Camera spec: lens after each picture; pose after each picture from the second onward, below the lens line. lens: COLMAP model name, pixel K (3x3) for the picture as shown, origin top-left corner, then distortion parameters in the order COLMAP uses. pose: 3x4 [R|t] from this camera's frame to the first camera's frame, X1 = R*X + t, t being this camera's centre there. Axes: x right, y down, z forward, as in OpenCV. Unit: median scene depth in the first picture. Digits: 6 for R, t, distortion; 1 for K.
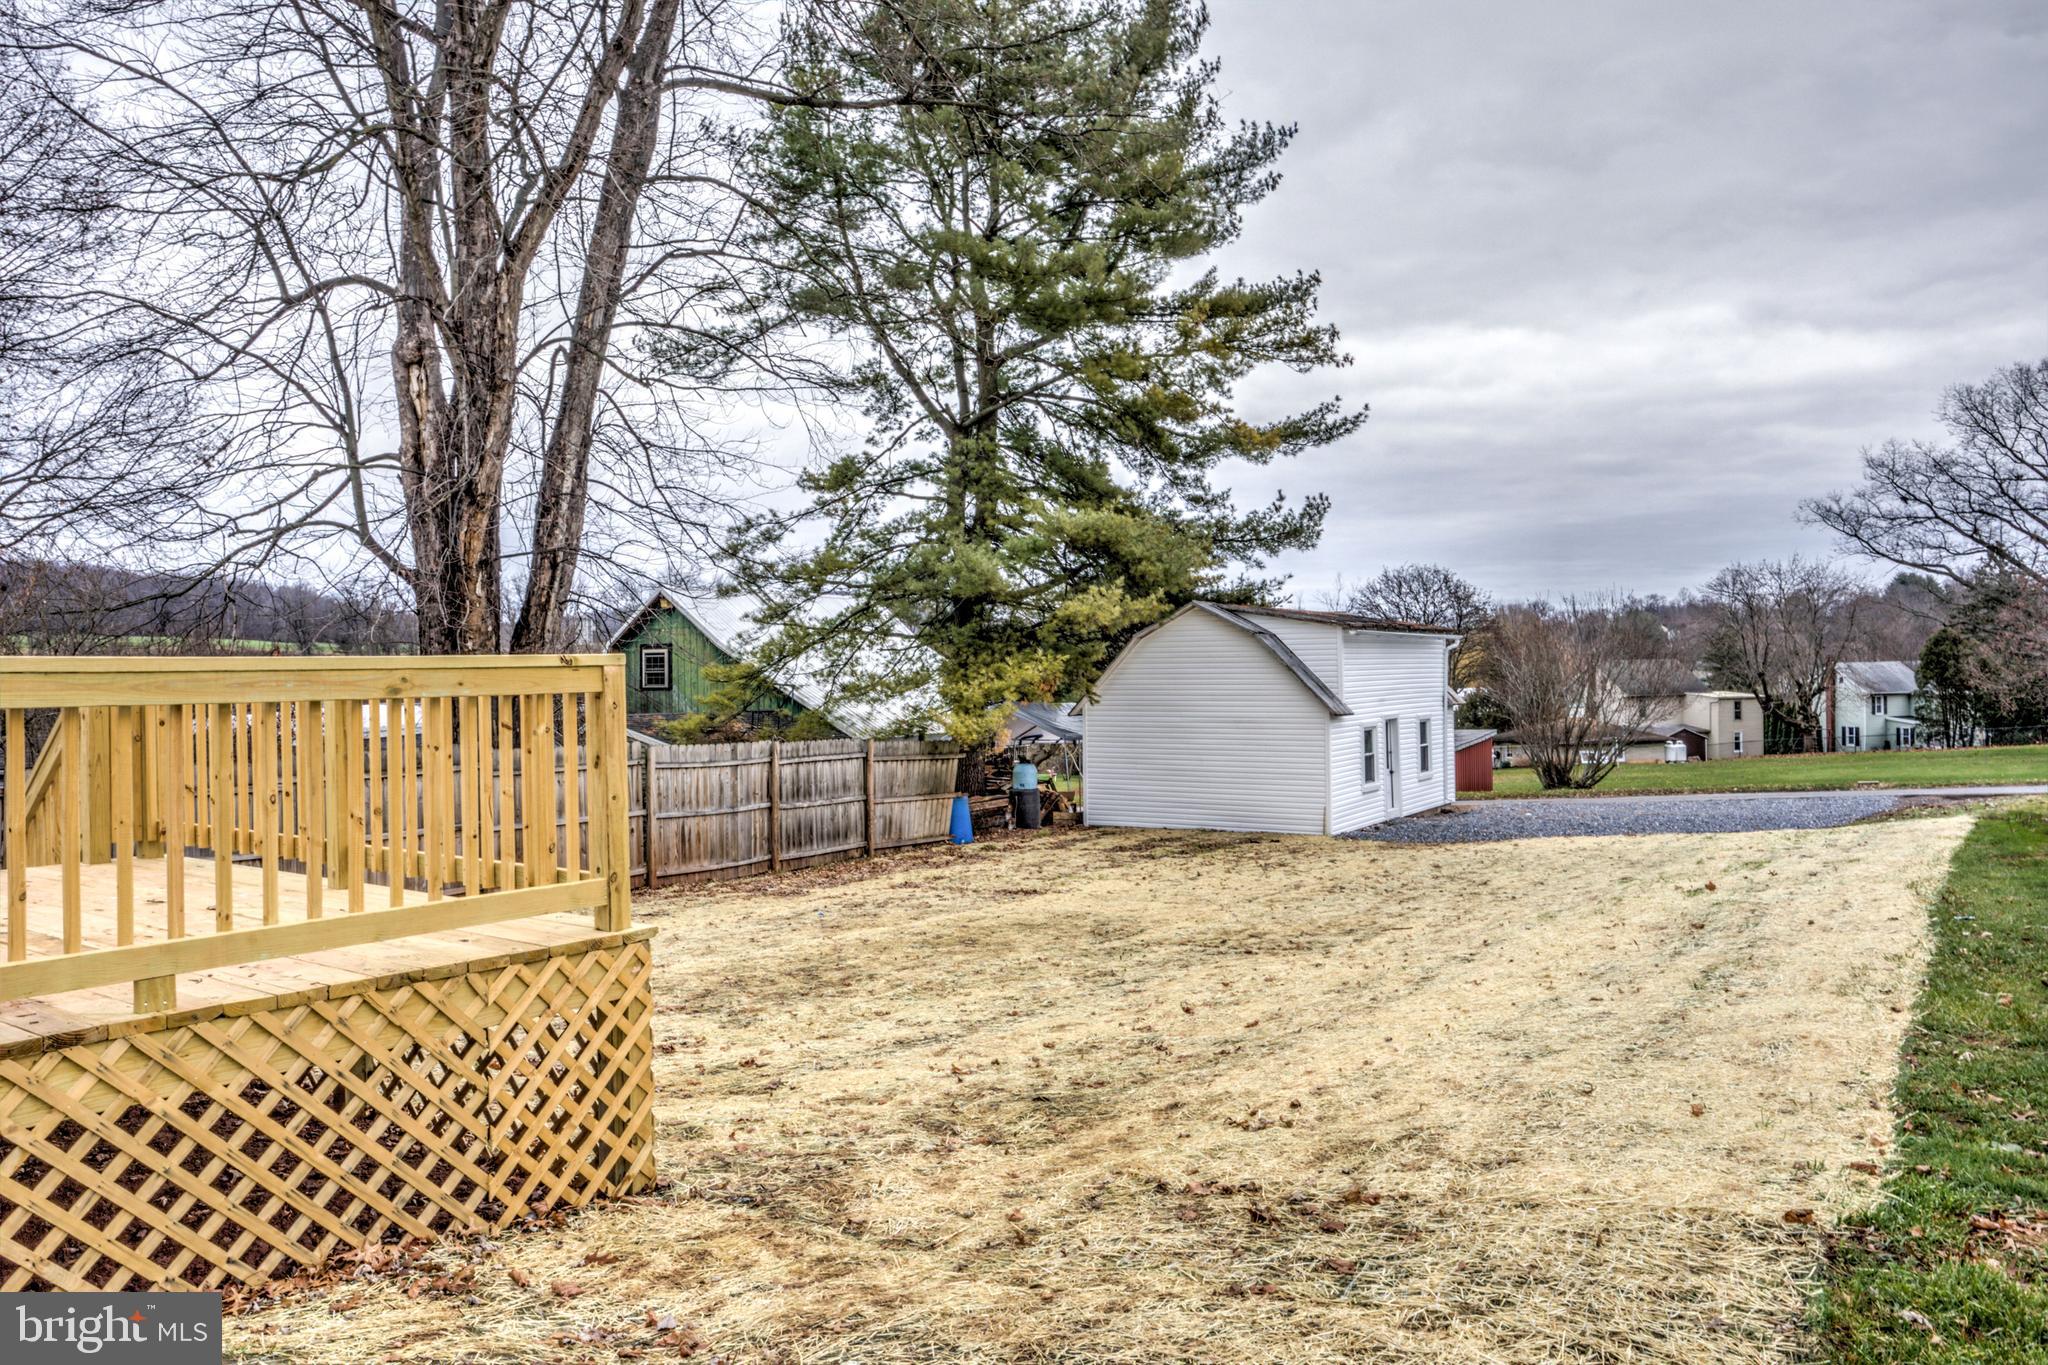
lens RADIAL K [[1487.8, 0, 1024.0], [0, 1487.8, 682.5], [0, 0, 1]] dist [0.008964, -0.006234]
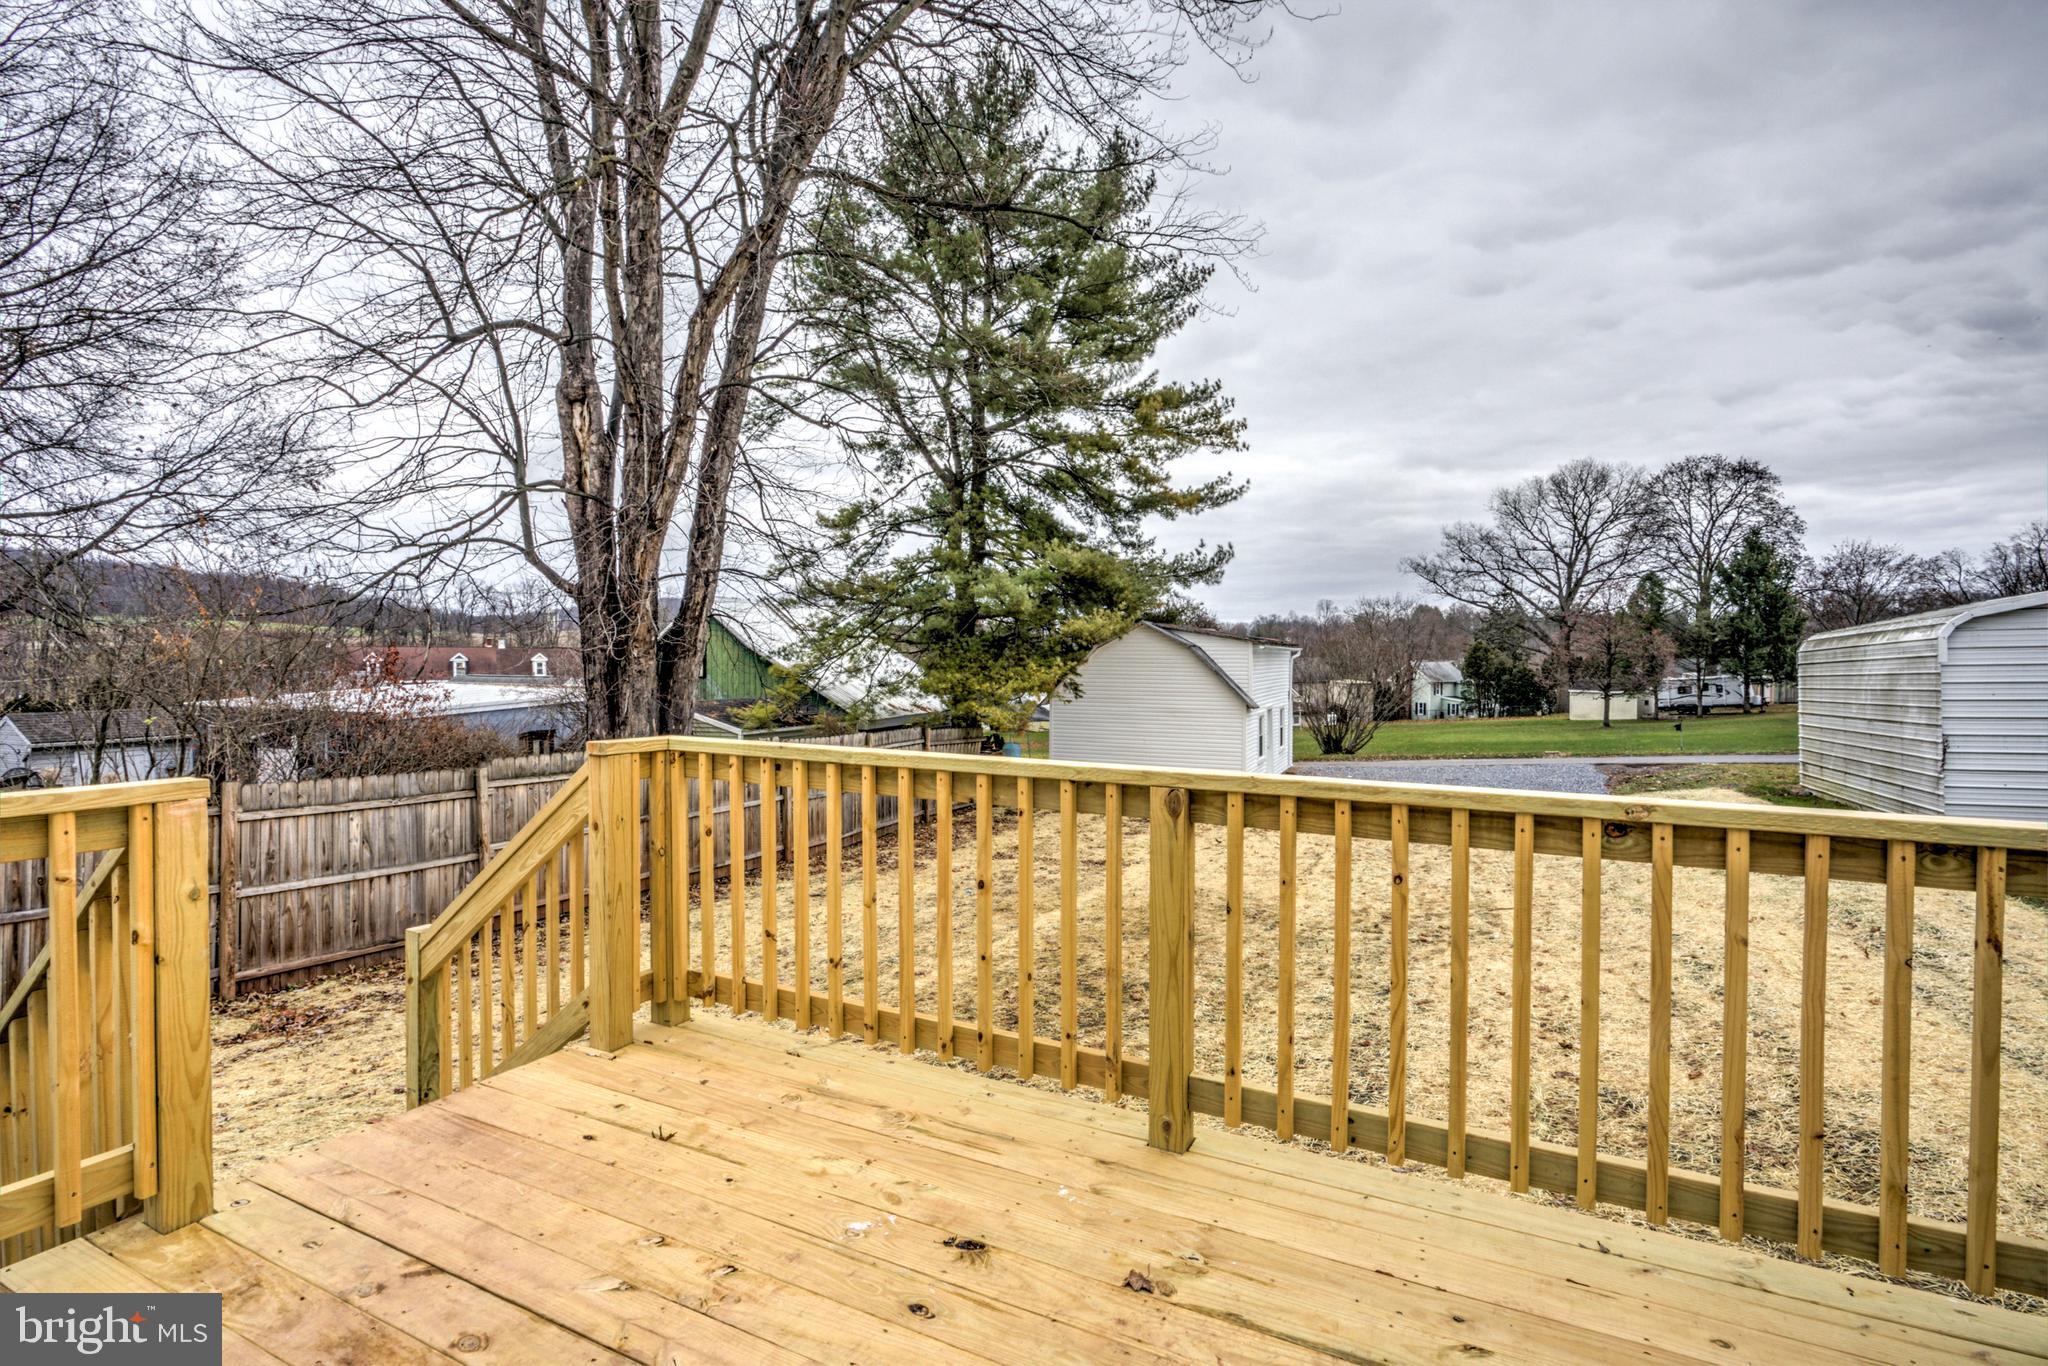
lens RADIAL K [[995.5, 0, 1024.0], [0, 995.5, 683.0], [0, 0, 1]] dist [-0.001420, 0.000301]
pose [[0.987148, 0.011718, 0.159381, -0.122294], [-0.014518, 0.999760, 0.016416, -0.011442], [-0.159150, -0.018519, 0.987081, 0.126298]]
